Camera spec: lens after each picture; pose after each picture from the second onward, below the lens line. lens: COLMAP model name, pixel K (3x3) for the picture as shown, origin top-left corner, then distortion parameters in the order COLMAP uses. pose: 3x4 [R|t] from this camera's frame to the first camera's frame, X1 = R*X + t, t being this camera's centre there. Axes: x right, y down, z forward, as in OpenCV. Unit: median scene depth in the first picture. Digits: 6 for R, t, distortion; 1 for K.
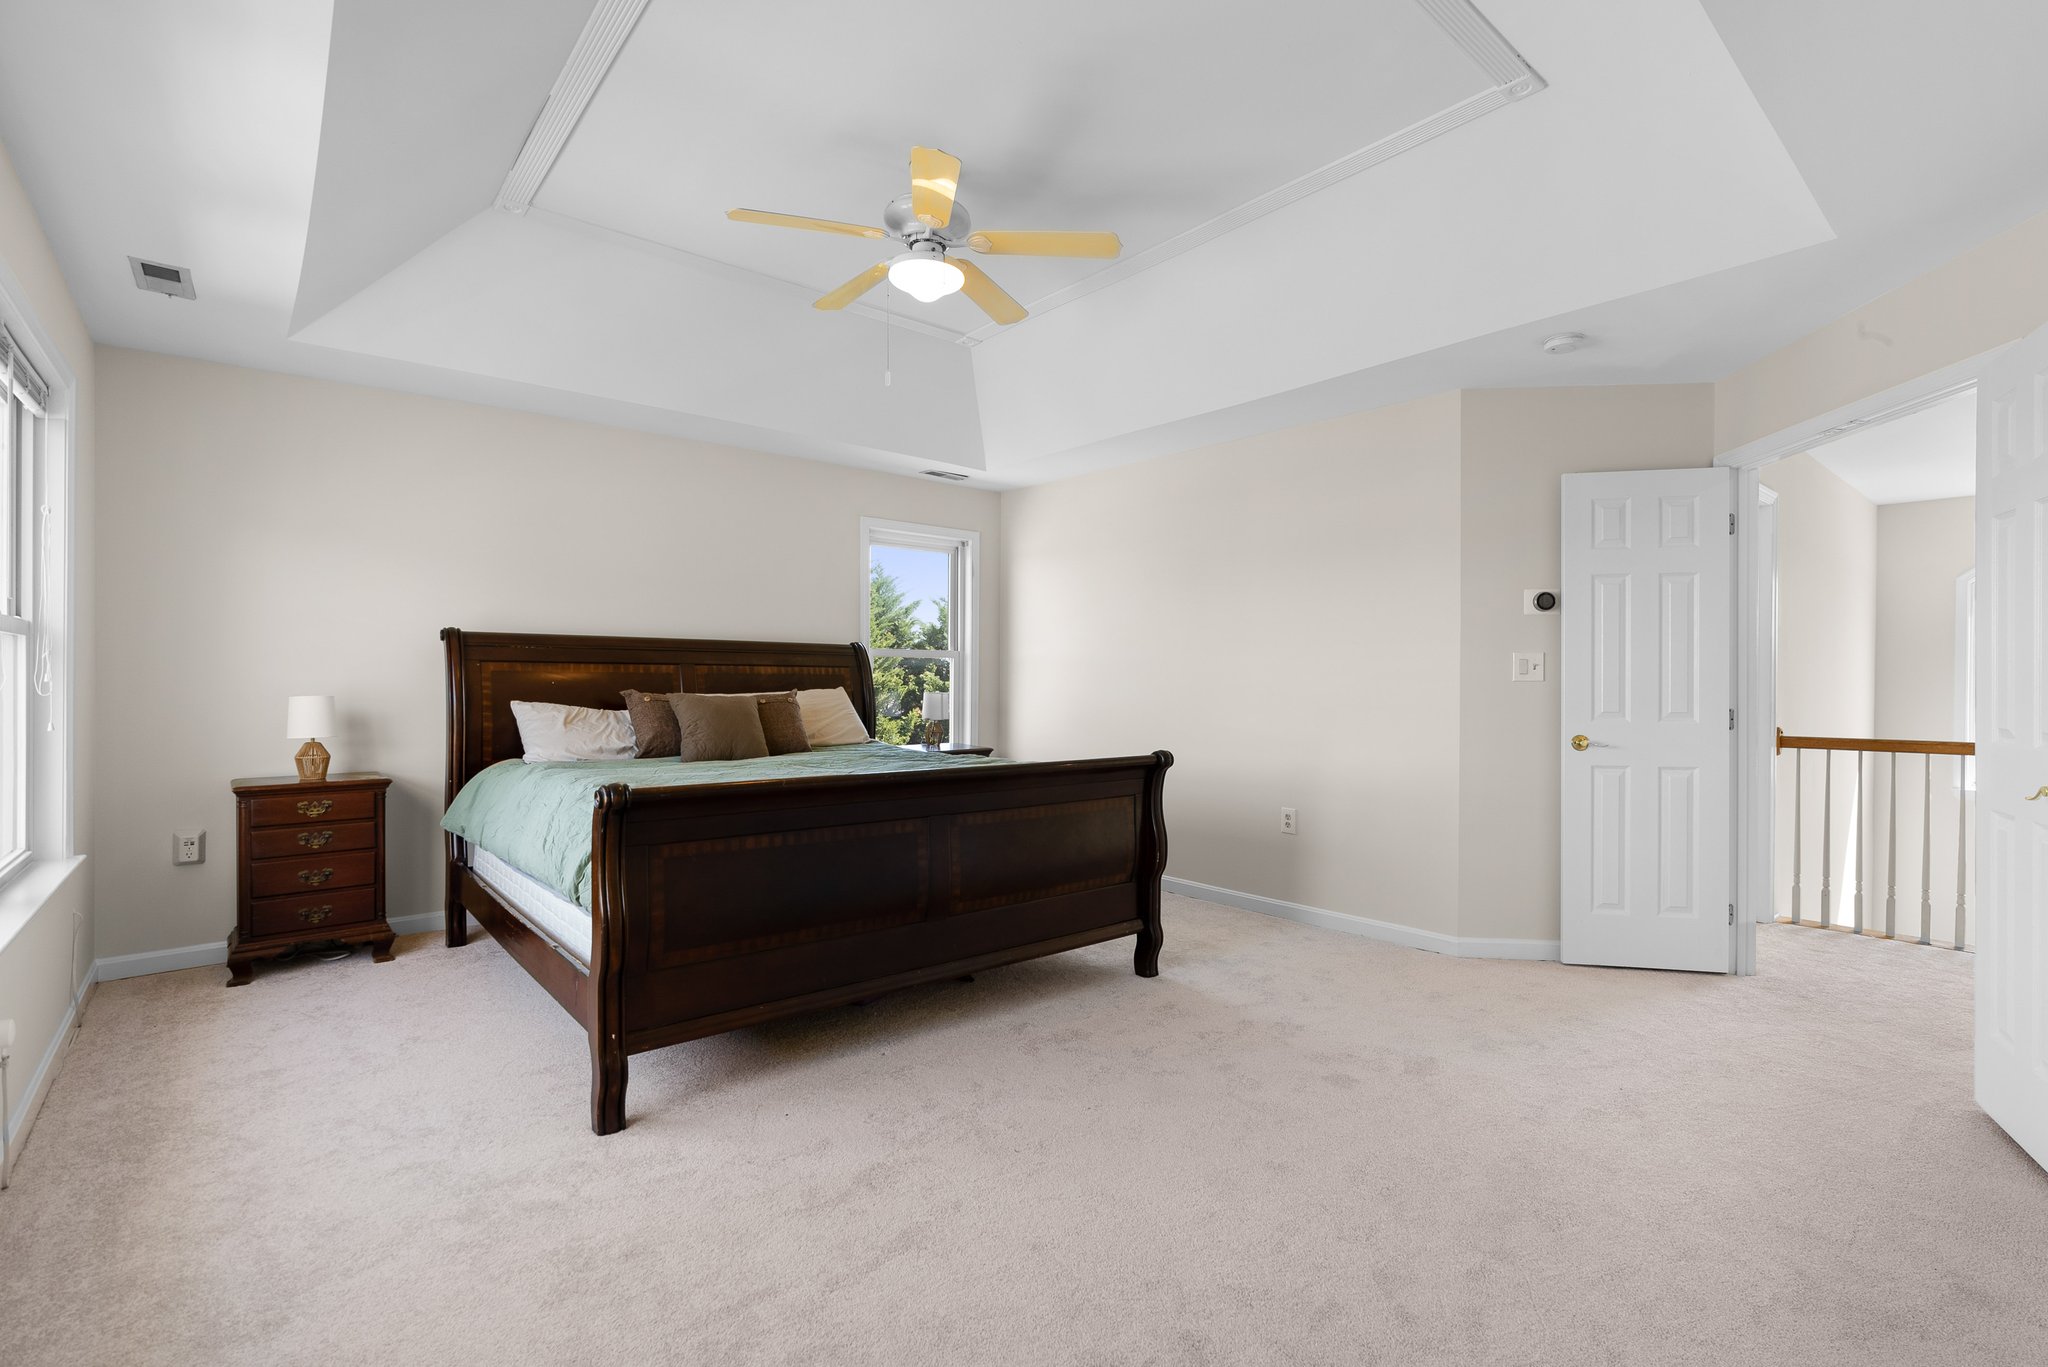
lens RADIAL K [[929.4, 0, 1024.4], [0, 929.4, 687.0], [0, 0, 1]] dist [-0.000955, 0.000713]
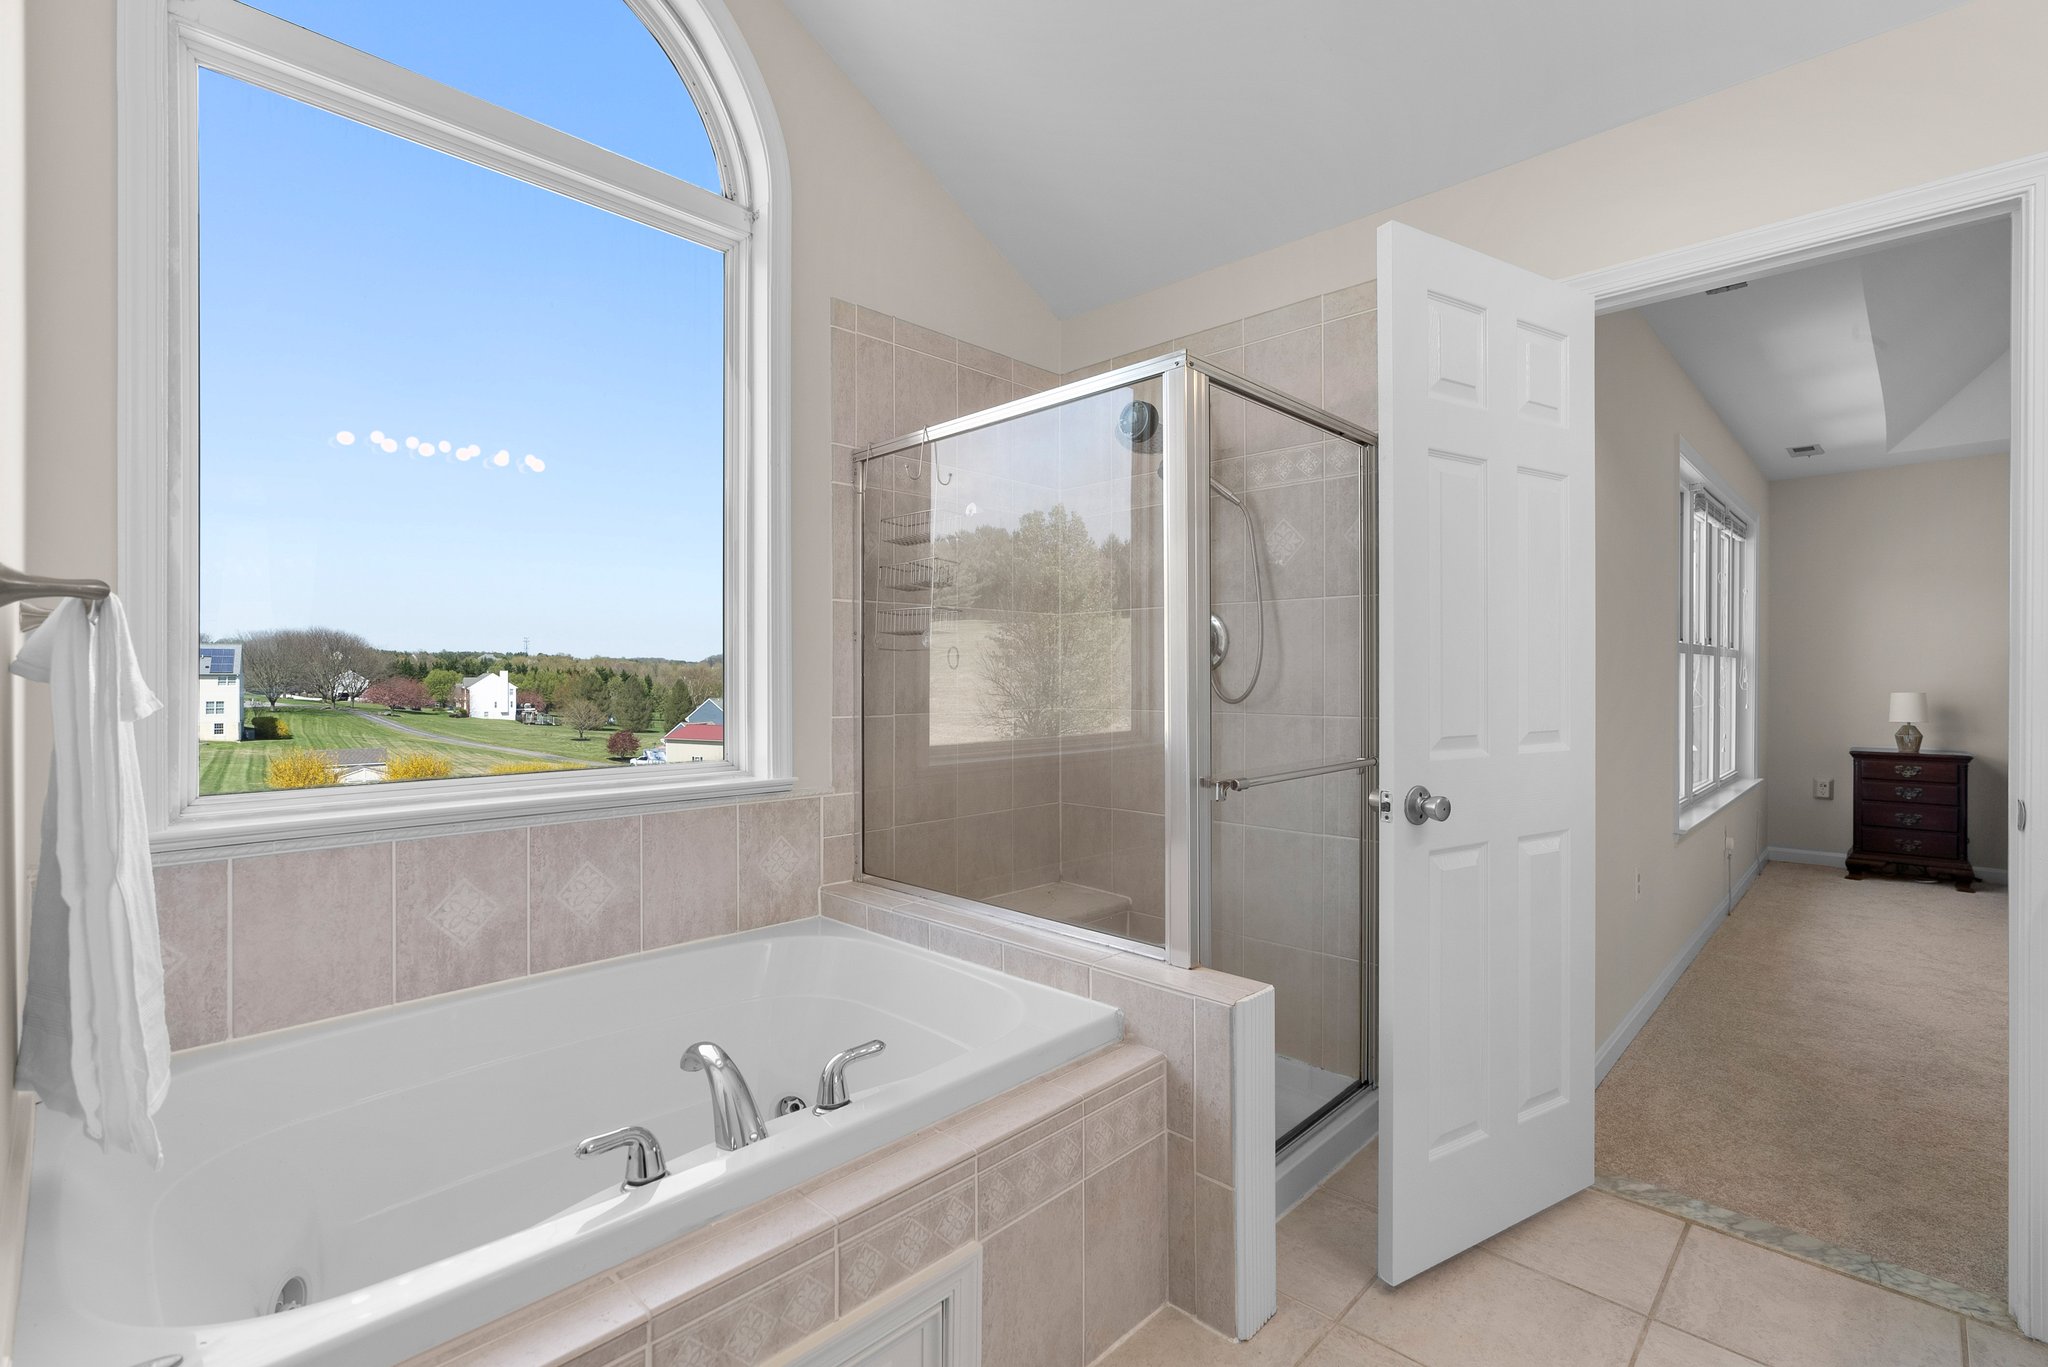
lens RADIAL K [[929.4, 0, 1015.2], [0, 929.4, 685.4], [0, 0, 1]] dist [-0.000955, 0.000713]
pose [[0.096086, 0.002040, -0.995371, 0.532152], [-0.005201, 0.999985, 0.001547, 0.003528], [0.995359, 0.005028, 0.096095, -0.511259]]
